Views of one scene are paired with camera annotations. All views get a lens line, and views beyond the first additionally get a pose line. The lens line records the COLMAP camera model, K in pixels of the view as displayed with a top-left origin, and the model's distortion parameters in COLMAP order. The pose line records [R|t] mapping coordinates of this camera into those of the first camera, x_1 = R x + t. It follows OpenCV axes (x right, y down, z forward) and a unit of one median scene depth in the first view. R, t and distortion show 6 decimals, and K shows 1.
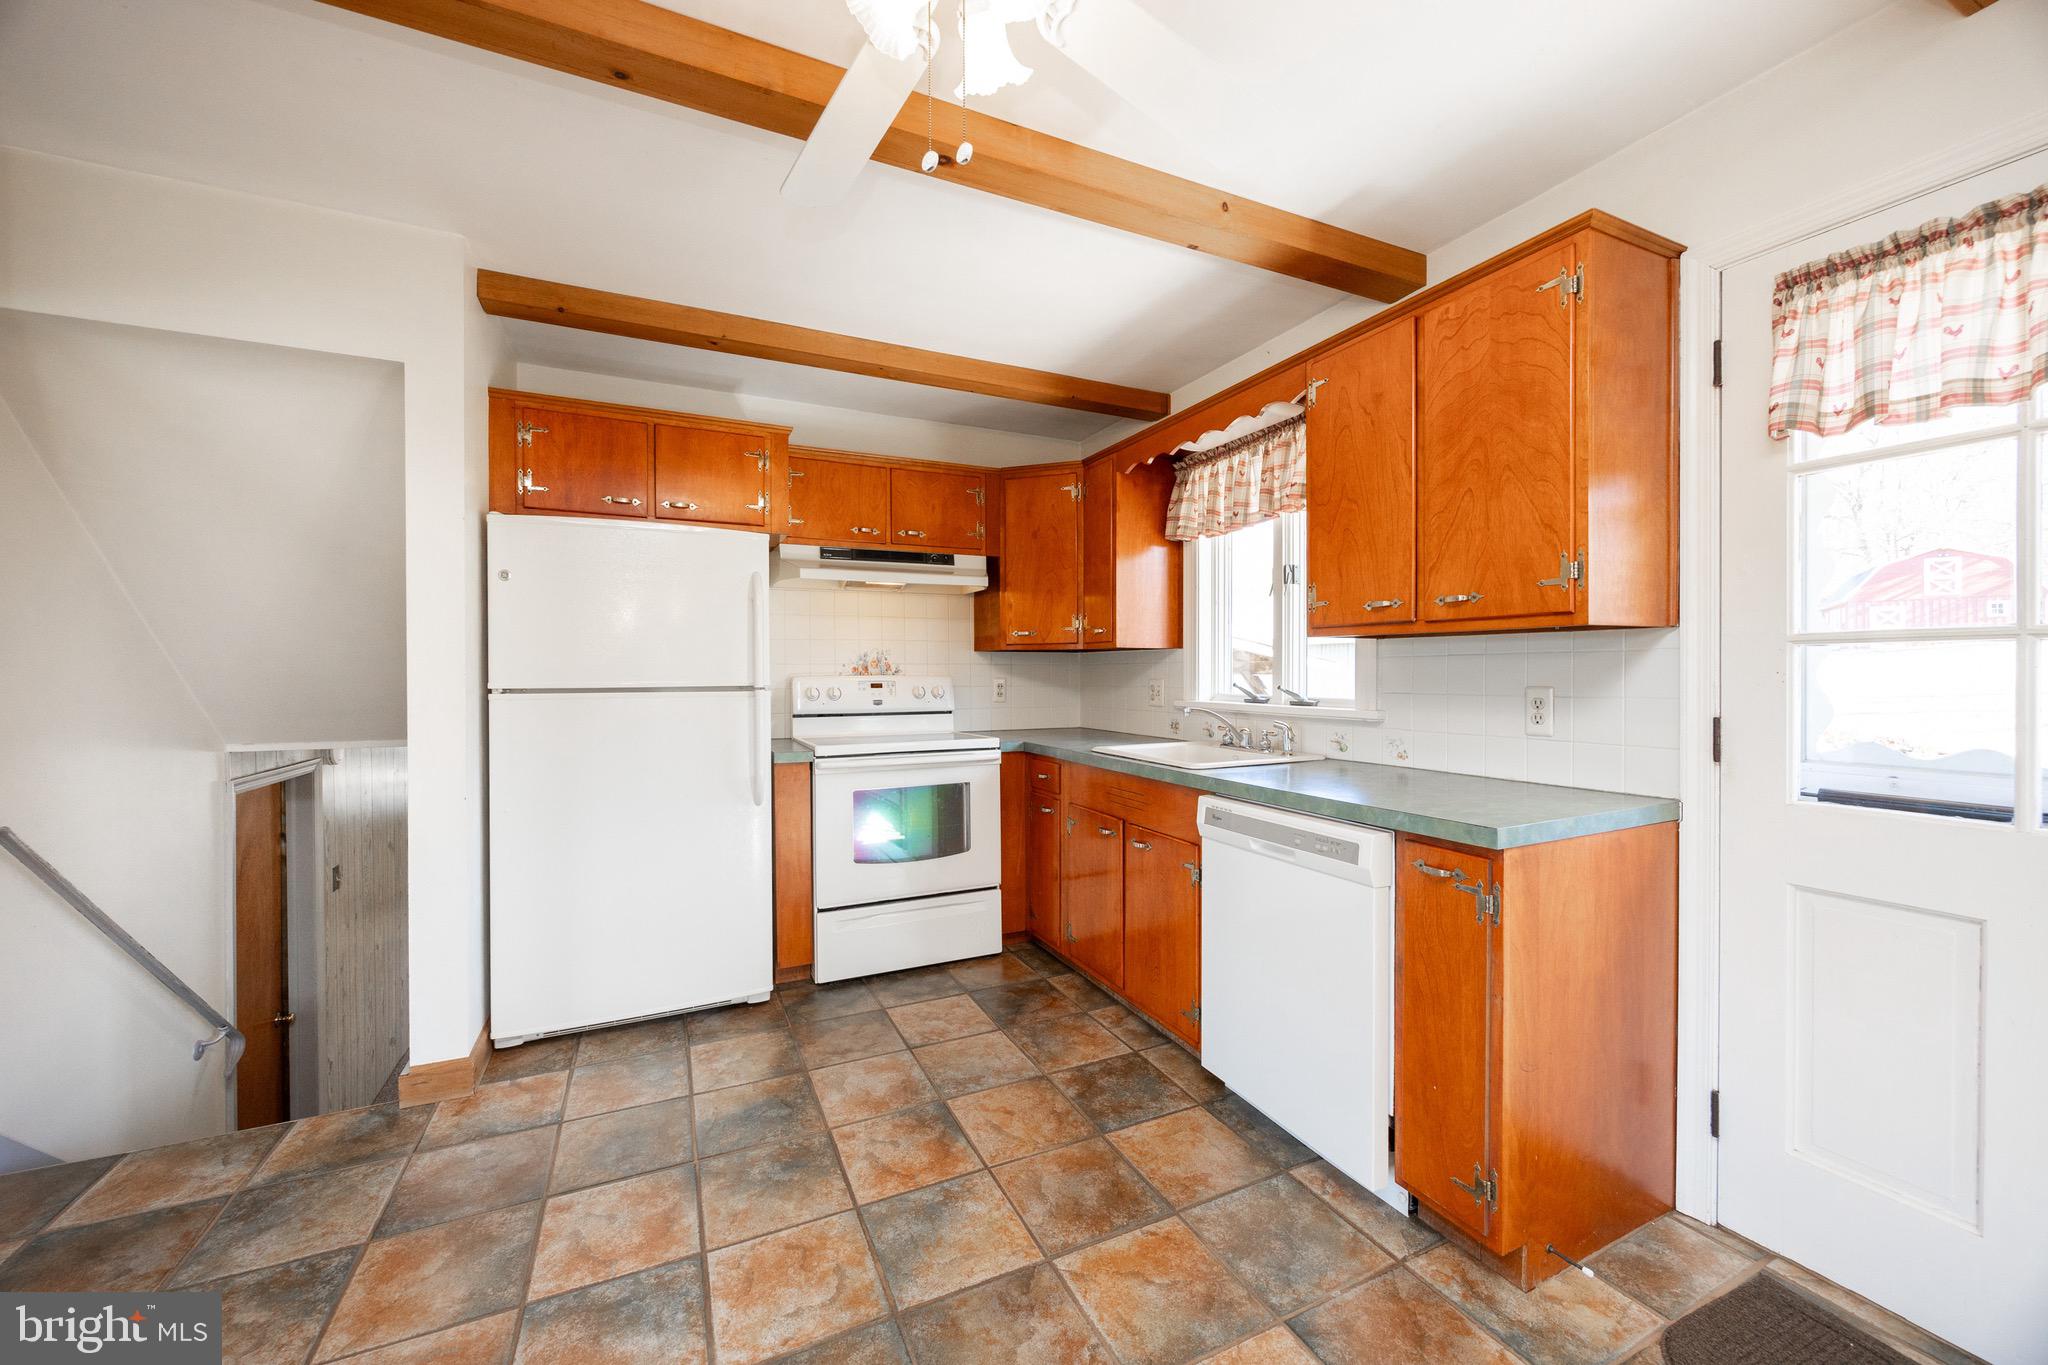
lens RADIAL K [[780.4, 0, 1025.4], [0, 780.4, 673.3], [0, 0, 1]] dist [-0.001432, -0.000204]
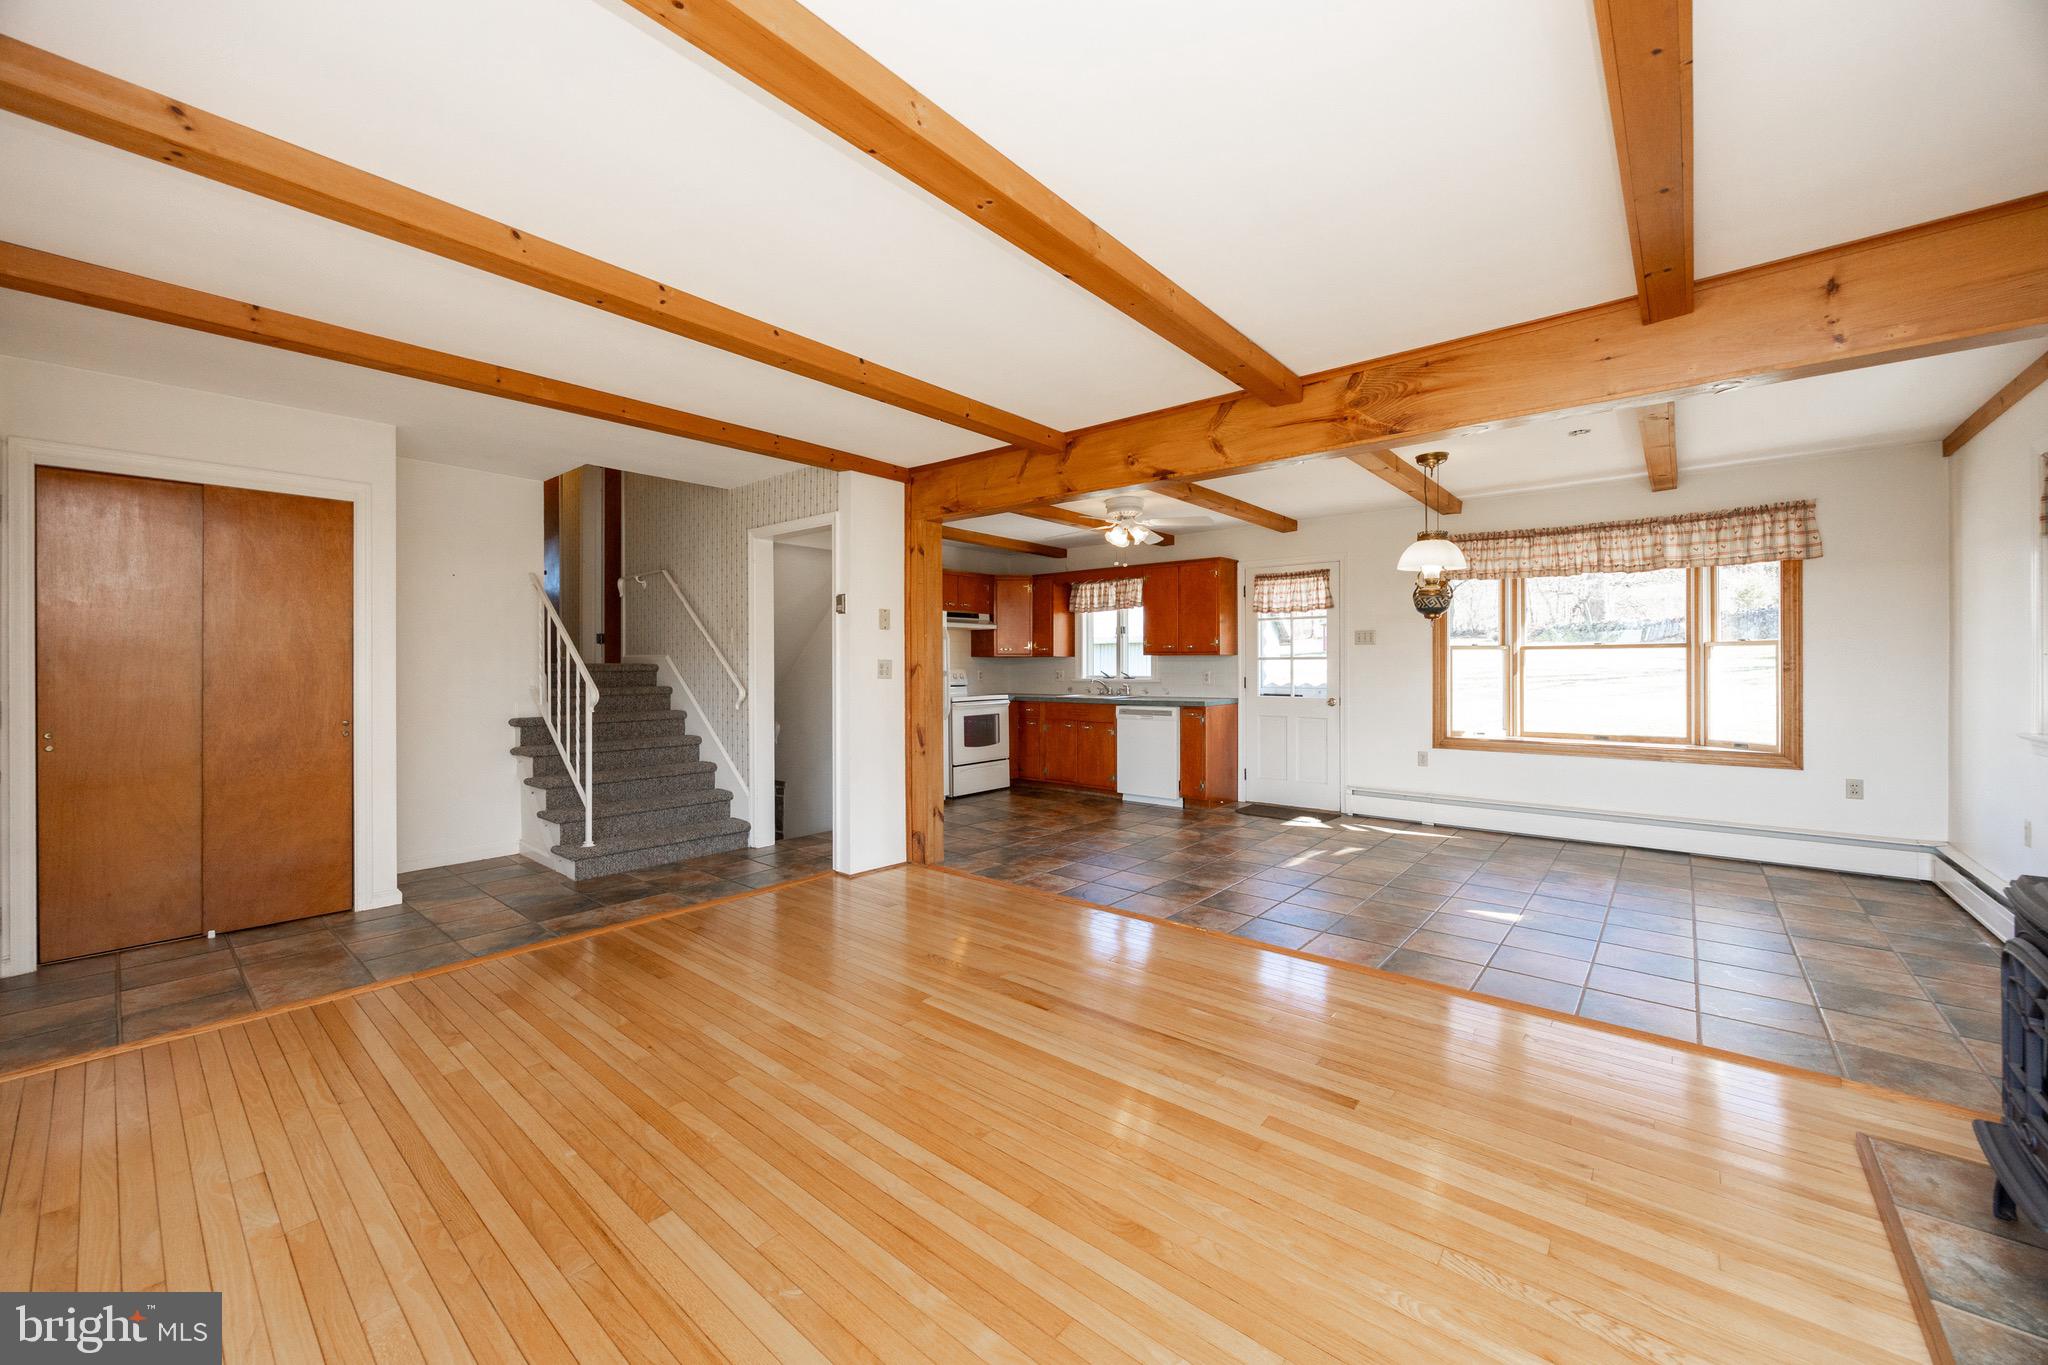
lens RADIAL K [[776.8, 0, 1035.5], [0, 776.8, 661.9], [0, 0, 1]] dist [-0.000399, -0.000009]
pose [[0.906747, 0.002510, 0.421667, -1.094044], [0.001169, 0.999963, -0.008466, 0.004862], [-0.421673, 0.008170, 0.906711, -1.337273]]
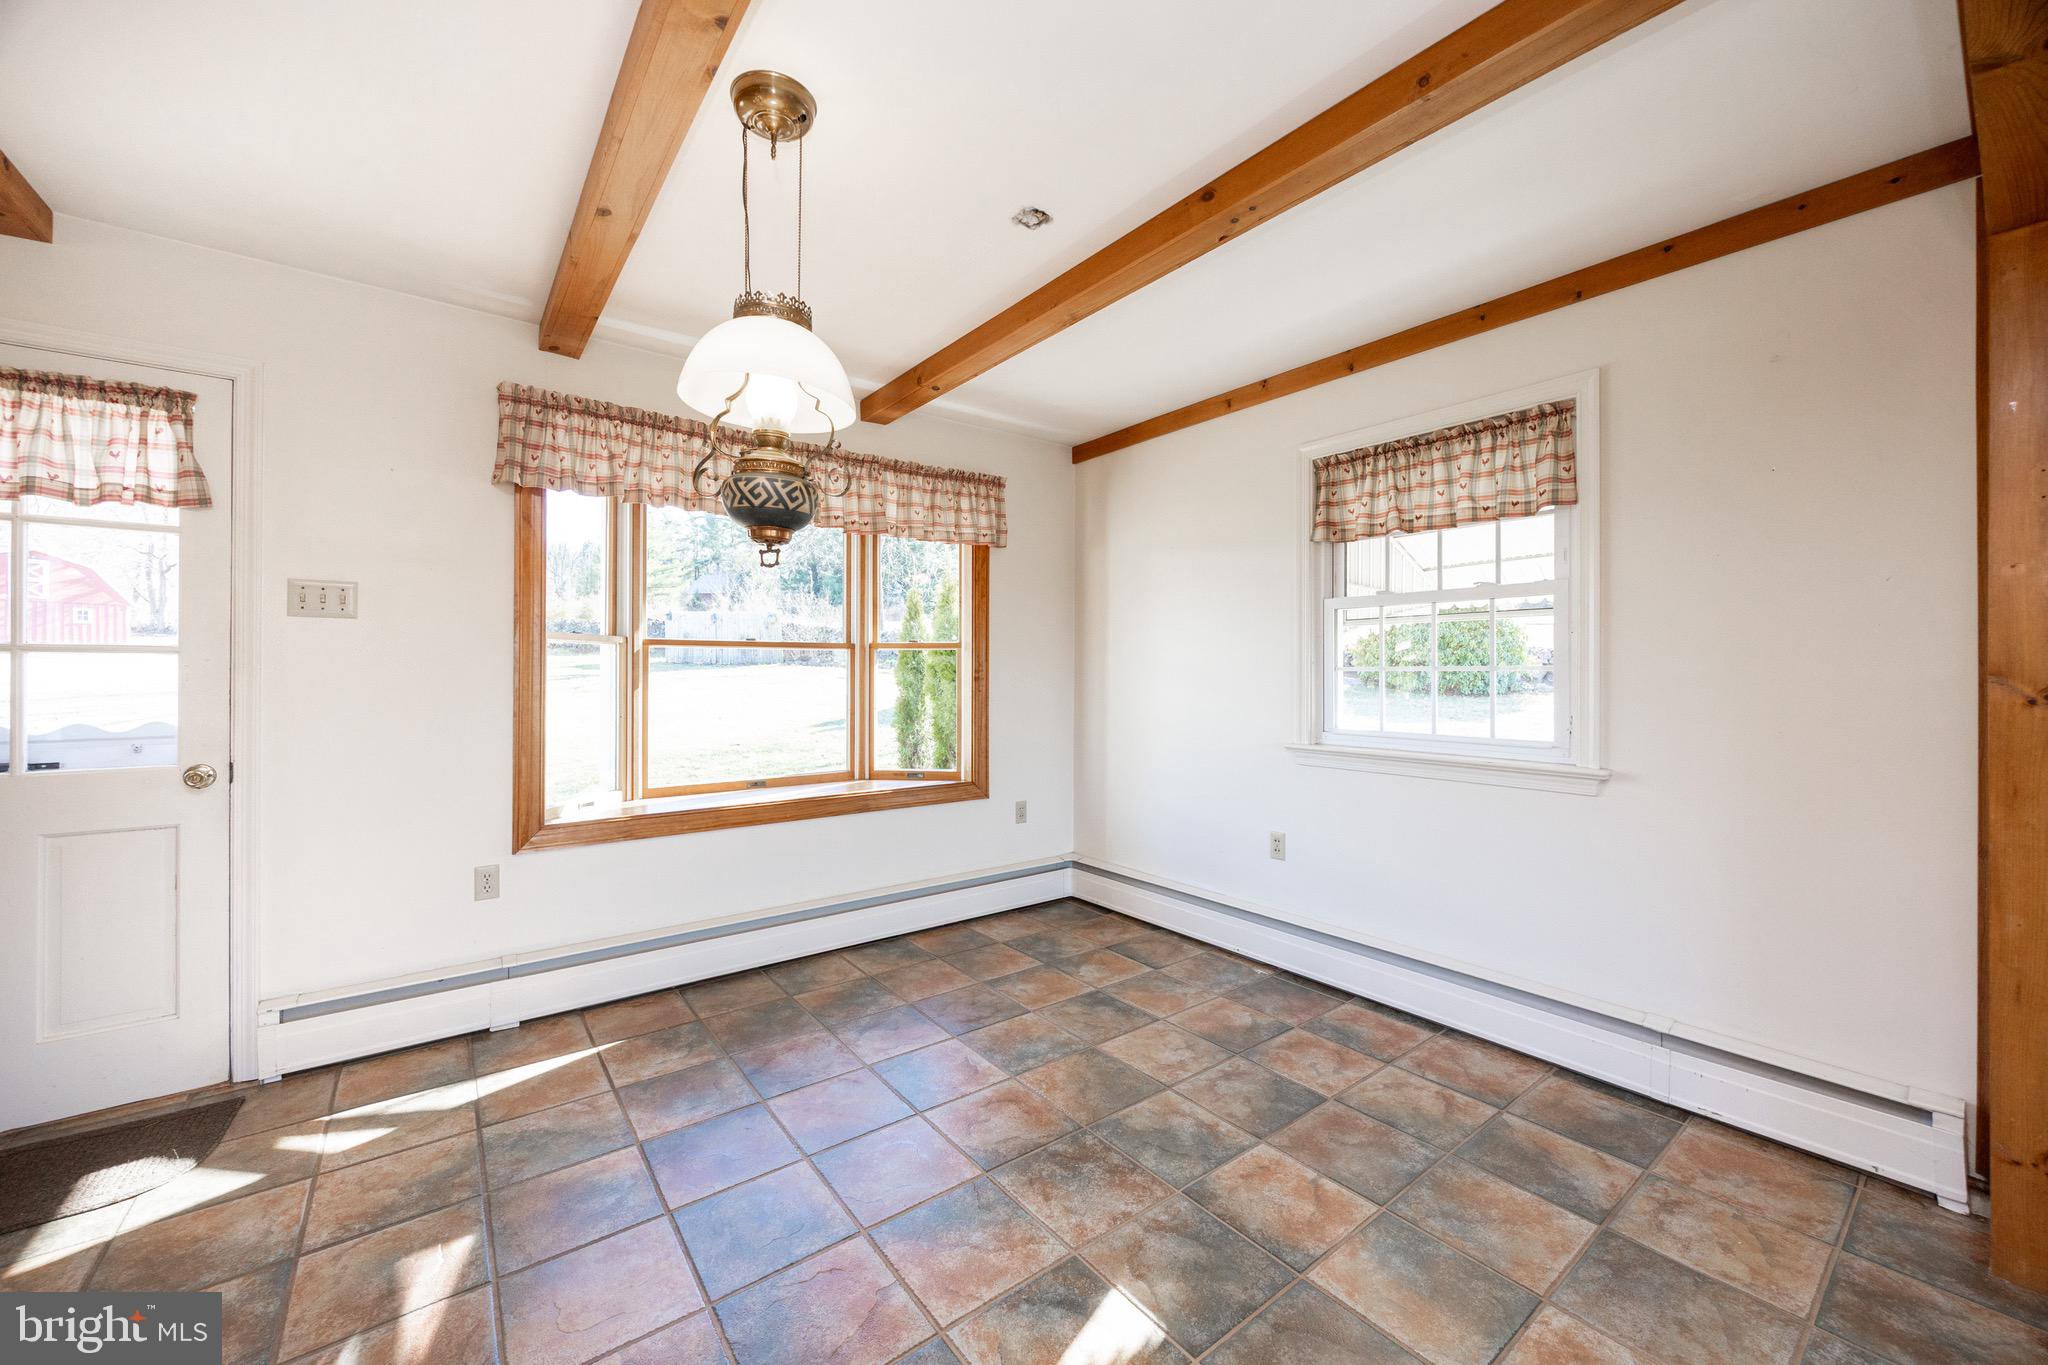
lens RADIAL K [[772.5, 0, 1004.9], [0, 772.5, 670.6], [0, 0, 1]] dist [-0.001604, -0.000259]
pose [[-0.197562, 0.006870, 0.980266, -0.290378], [0.002307, 0.999976, -0.006544, 0.003713], [-0.980288, 0.000969, -0.197573, -0.299705]]
